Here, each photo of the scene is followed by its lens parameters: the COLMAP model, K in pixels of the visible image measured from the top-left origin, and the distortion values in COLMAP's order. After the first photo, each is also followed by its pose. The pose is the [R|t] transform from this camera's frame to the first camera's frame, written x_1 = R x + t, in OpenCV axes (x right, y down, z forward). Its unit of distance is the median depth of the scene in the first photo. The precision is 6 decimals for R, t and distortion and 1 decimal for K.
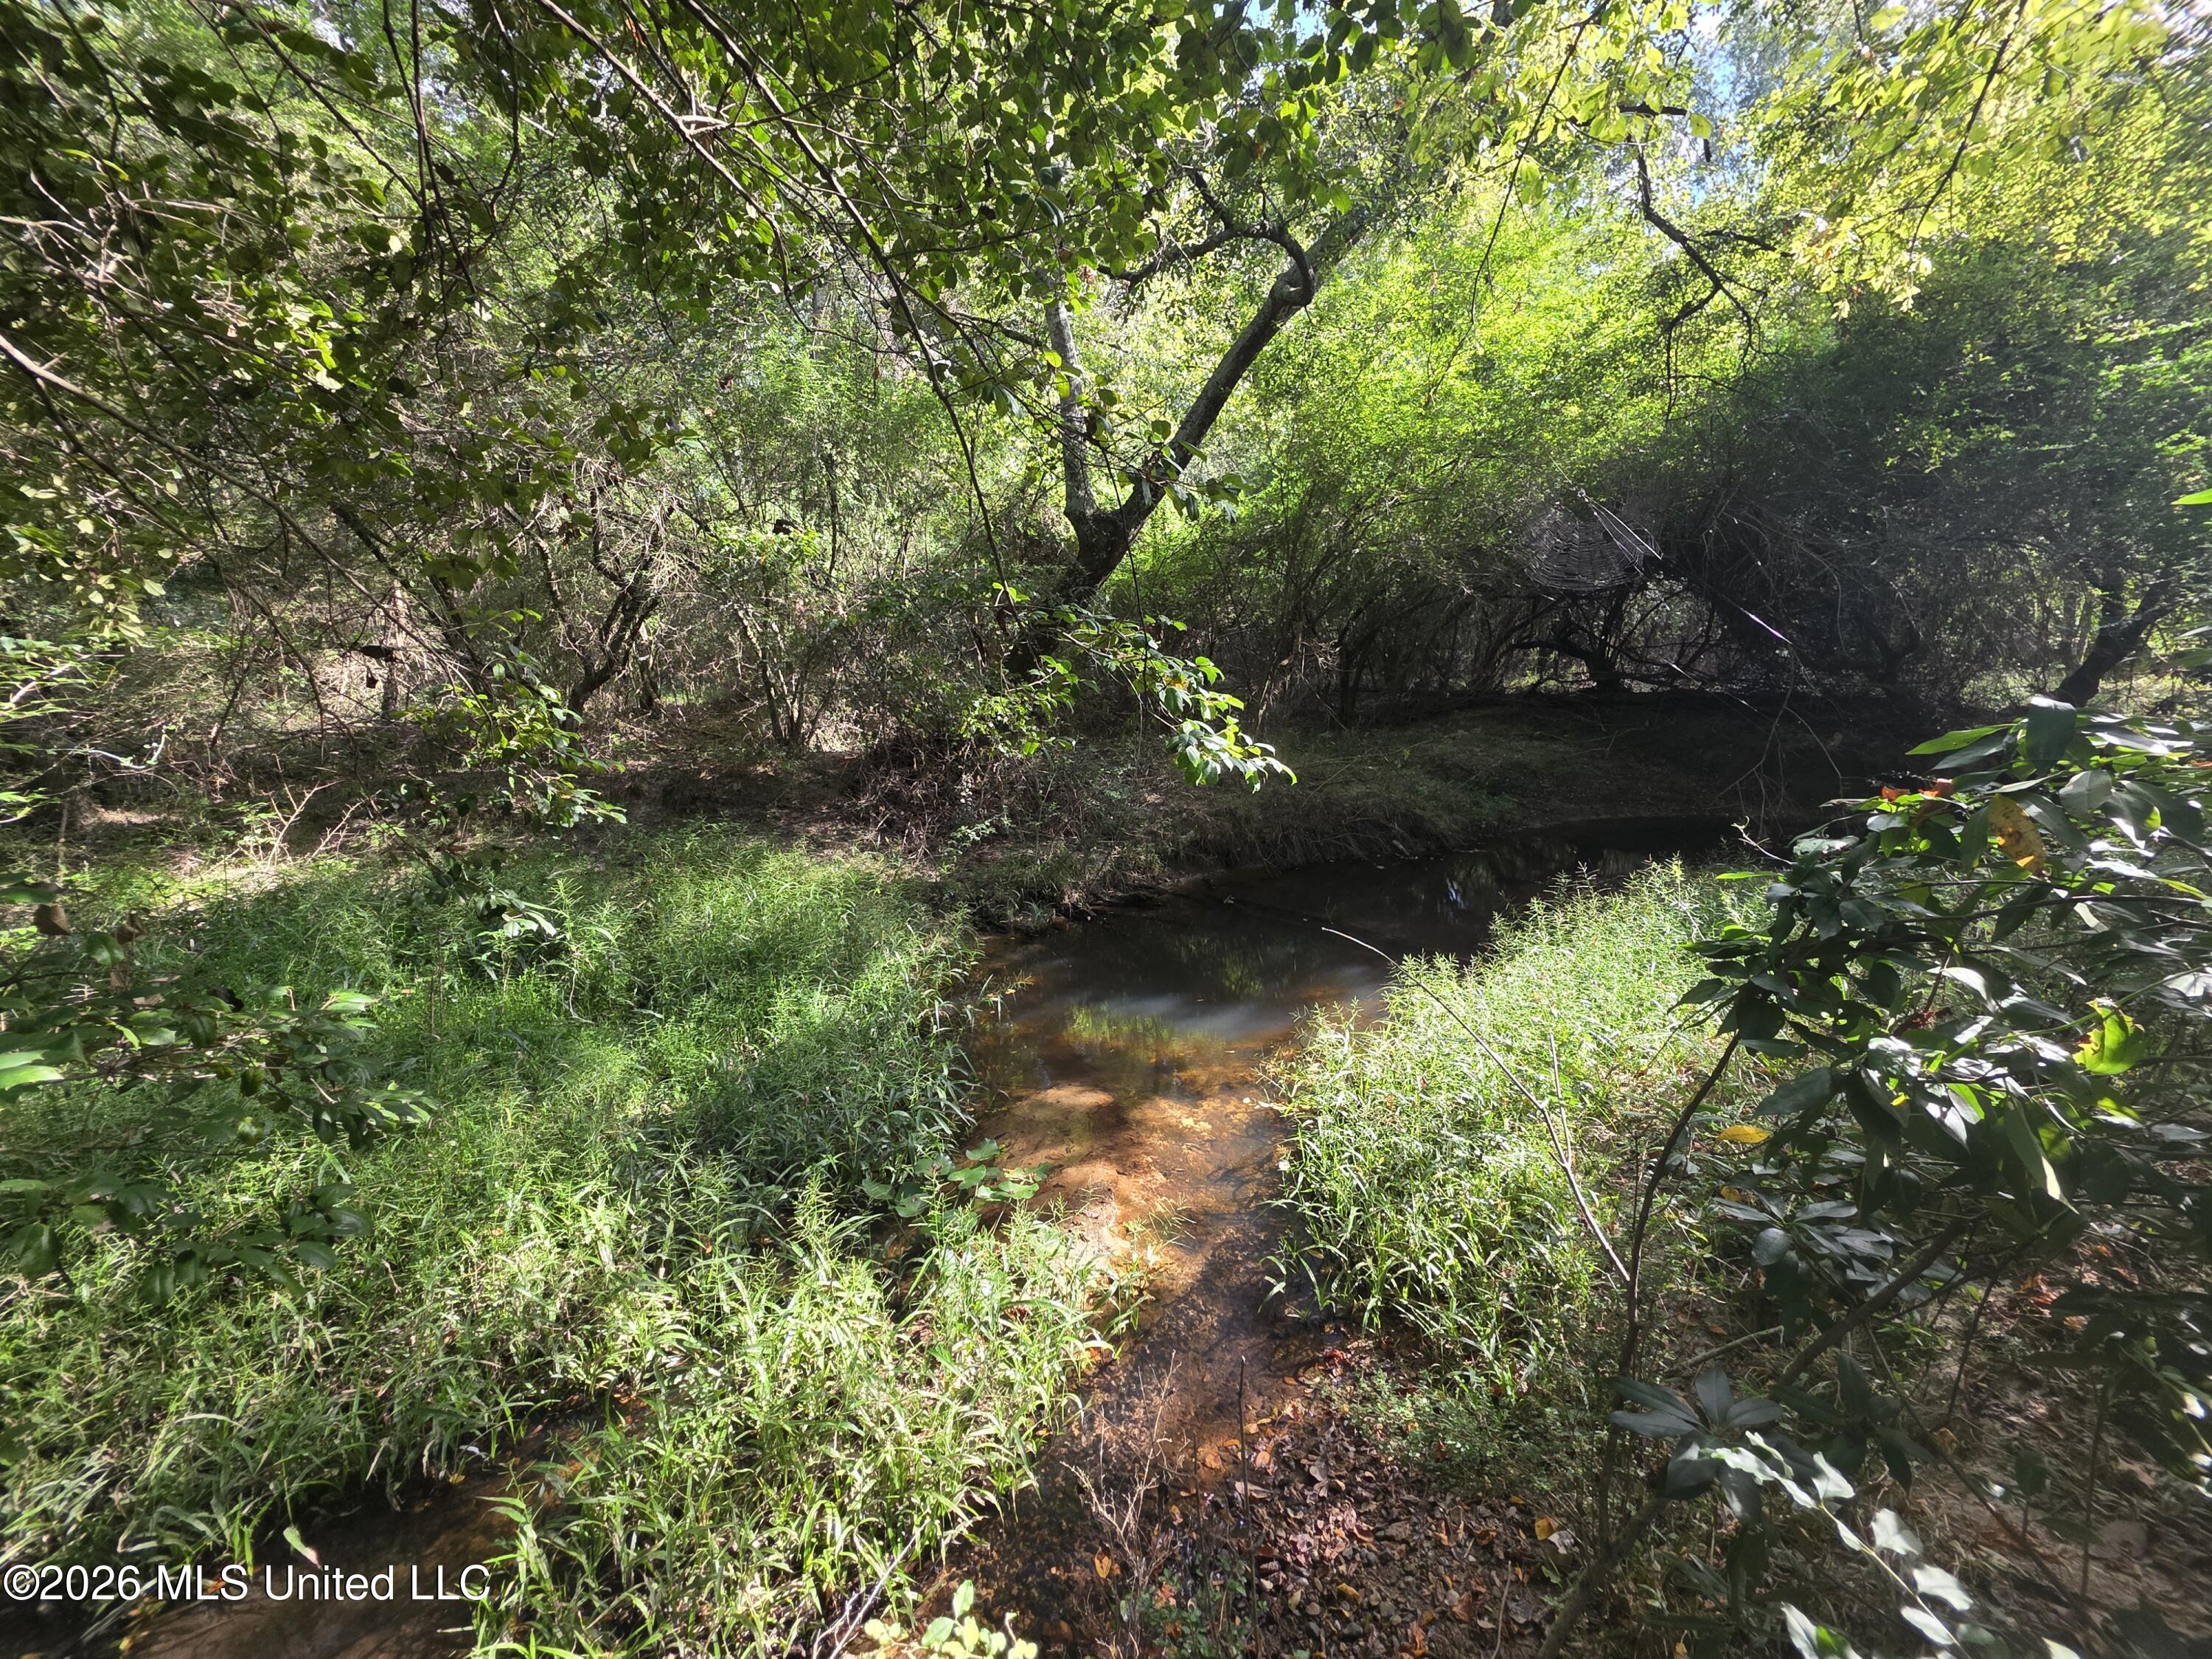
lens RADIAL K [[867.6, 0, 1106.0], [0, 867.6, 829.5], [0, 0, 1]] dist [-0.000114, -0.000002]
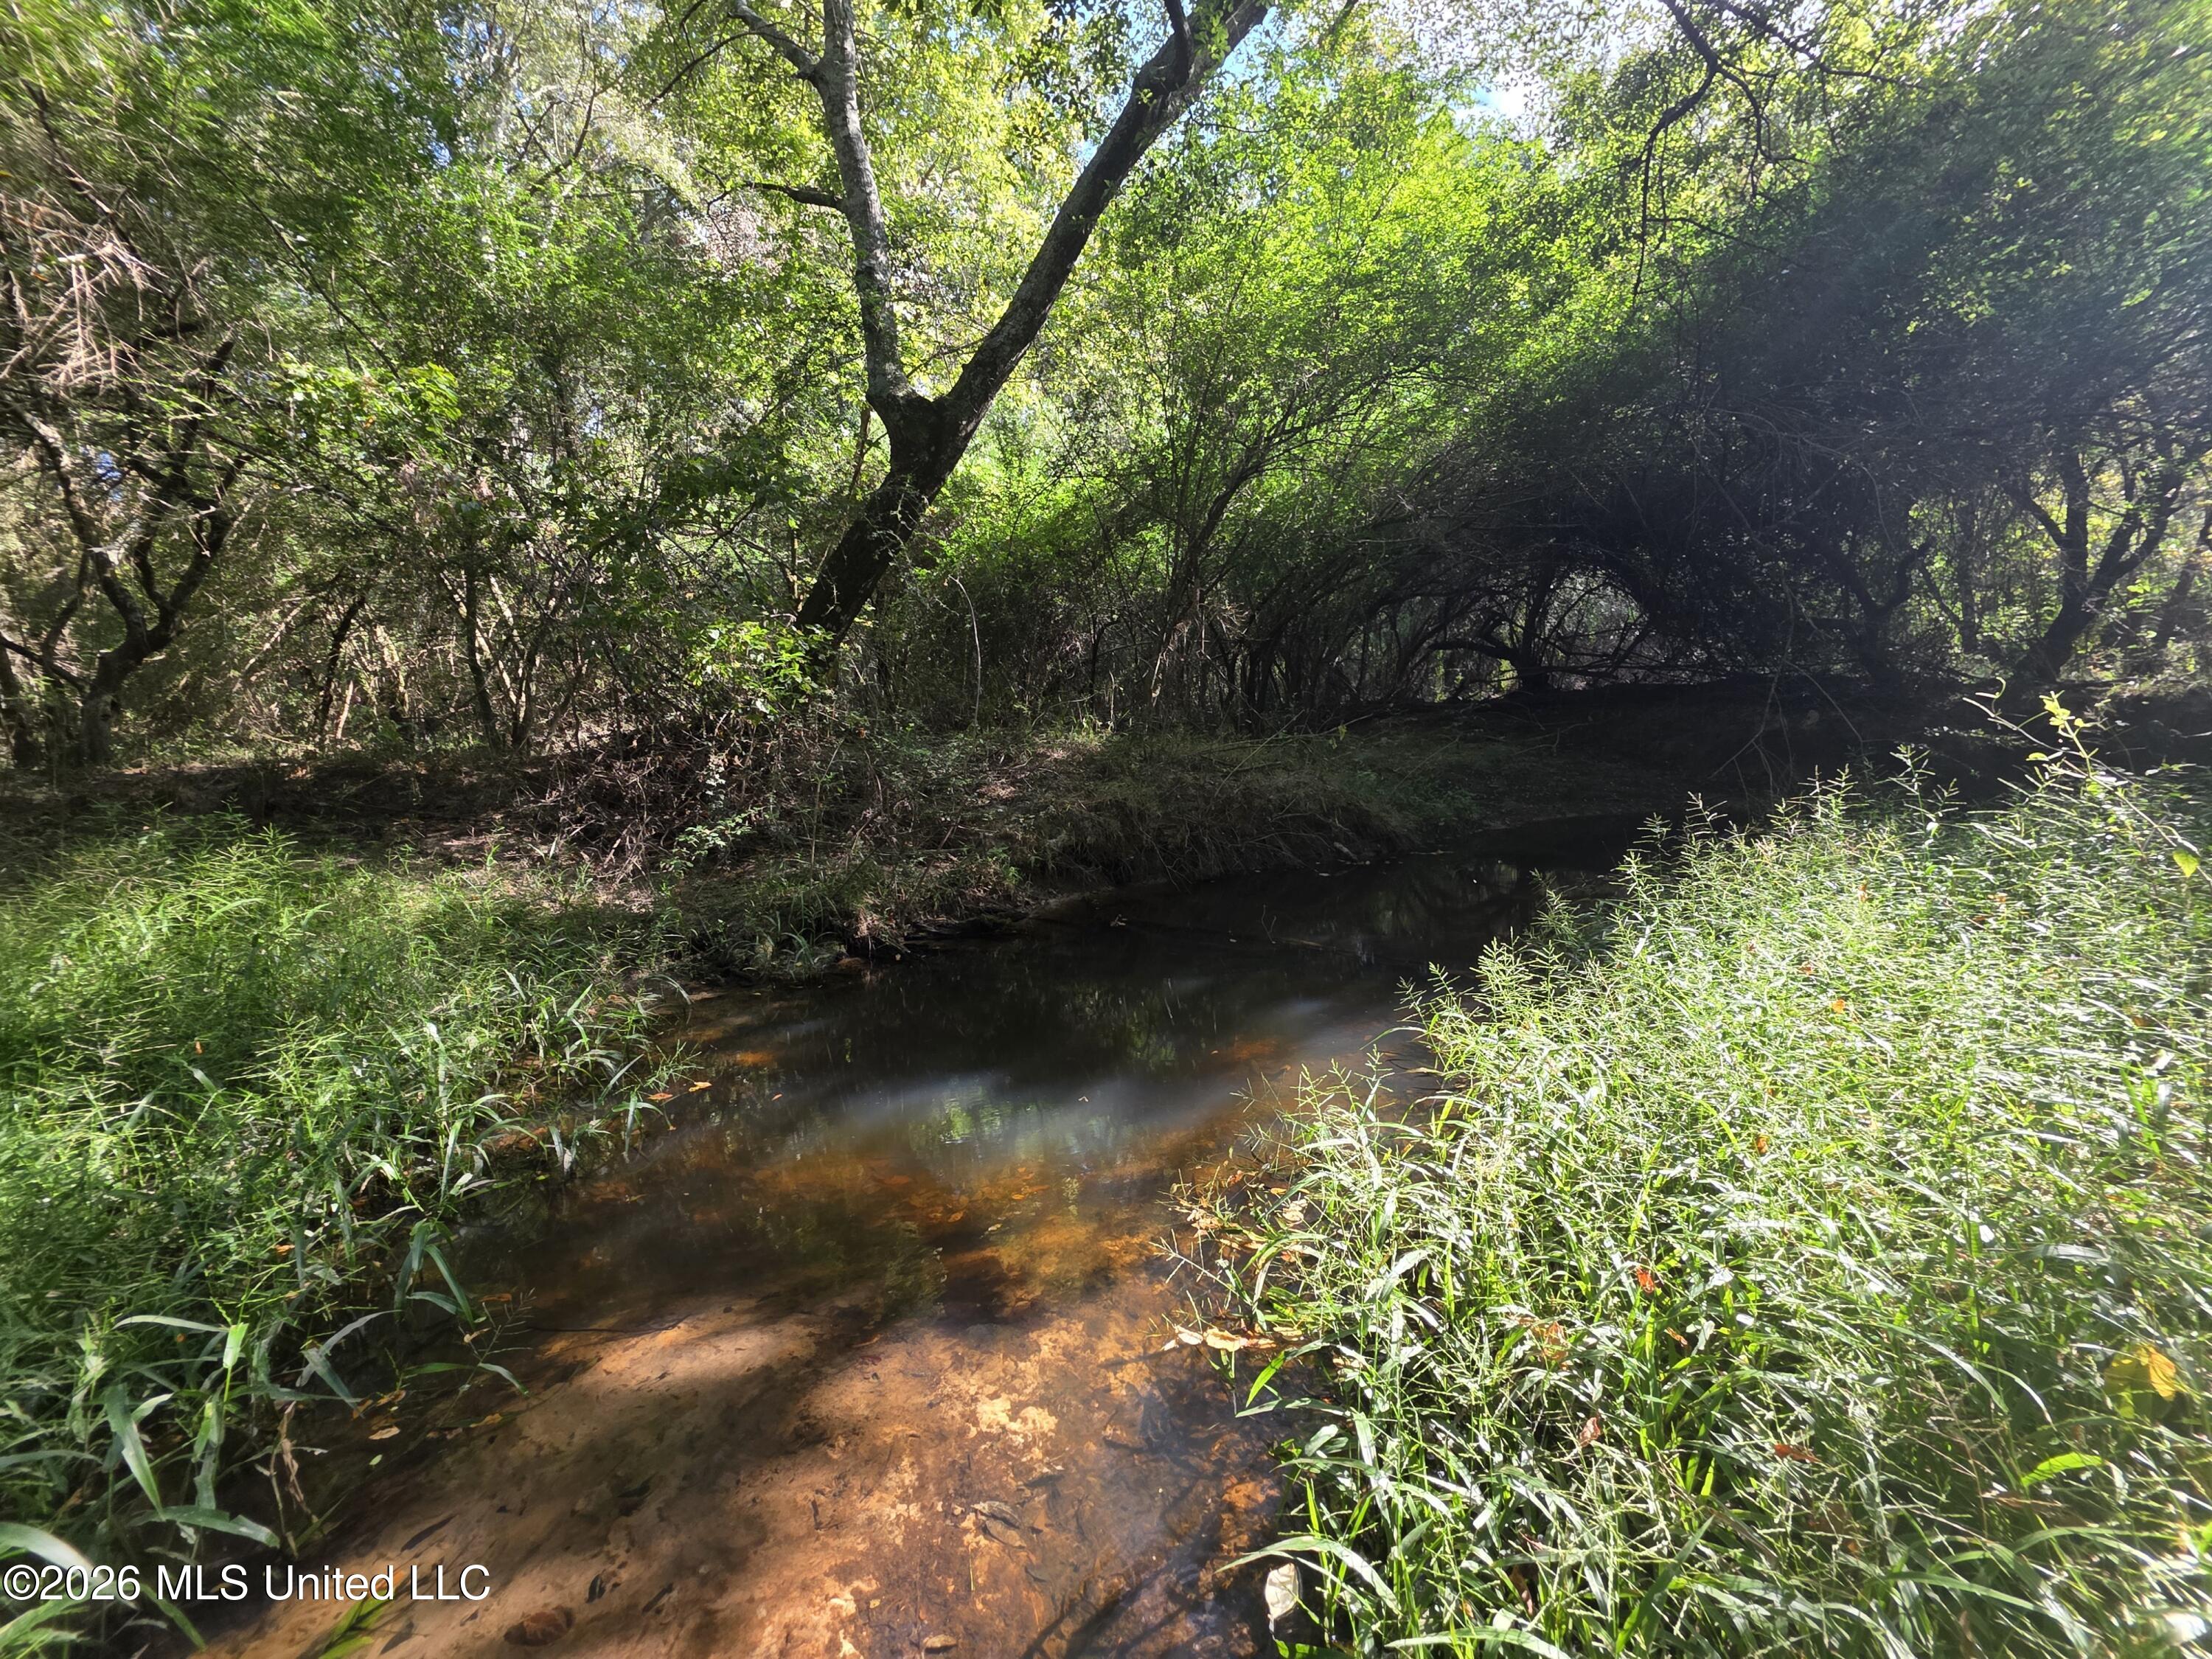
lens RADIAL K [[867.6, 0, 1106.0], [0, 867.6, 829.5], [0, 0, 1]] dist [-0.000114, -0.000002]
pose [[0.993283, -0.039532, 0.108745, 0.061247], [0.048770, 0.995301, -0.083652, 0.064493], [-0.104927, 0.088393, 0.990544, 0.320869]]
